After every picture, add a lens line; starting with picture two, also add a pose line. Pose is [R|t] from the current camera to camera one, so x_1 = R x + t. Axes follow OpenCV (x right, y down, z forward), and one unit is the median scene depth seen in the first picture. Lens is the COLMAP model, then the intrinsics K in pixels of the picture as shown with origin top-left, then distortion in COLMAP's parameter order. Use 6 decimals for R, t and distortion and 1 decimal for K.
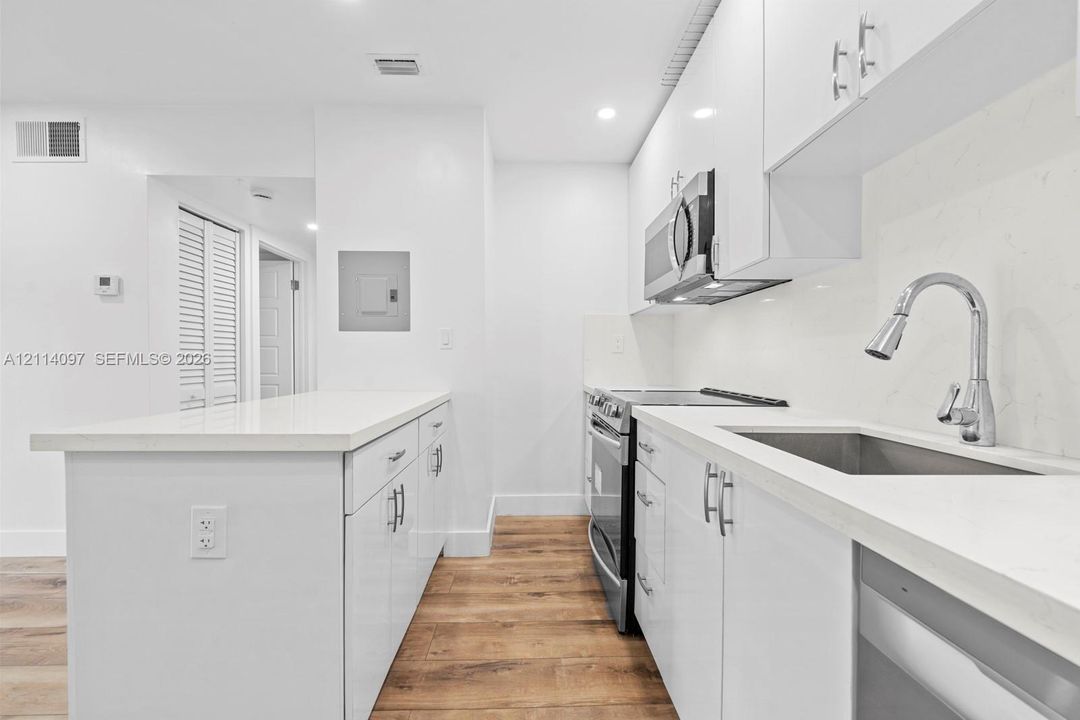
lens RADIAL K [[437.9, 0, 543.7], [0, 437.9, 366.8], [0, 0, 1]] dist [0.000282, -0.000202]
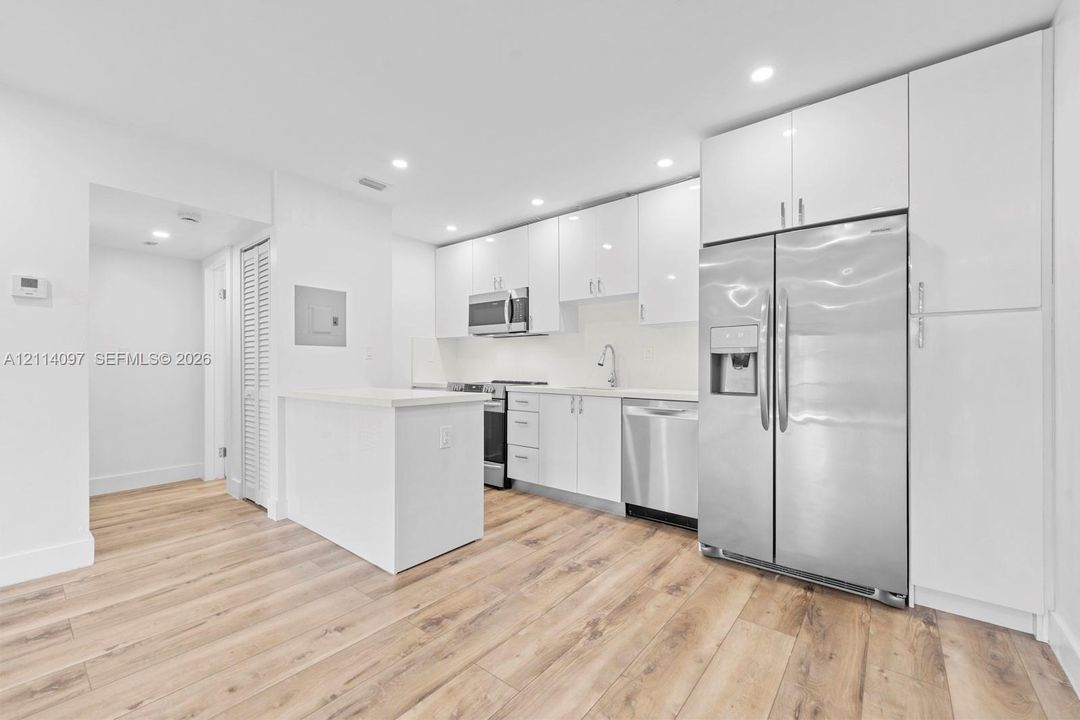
lens RADIAL K [[437.9, 0, 543.7], [0, 437.9, 366.8], [0, 0, 1]] dist [0.000282, -0.000202]
pose [[0.646064, -0.001803, 0.763281, -1.347289], [0.012392, 0.999890, -0.008126, 0.007837], [-0.763182, 0.014709, 0.646016, -0.597263]]
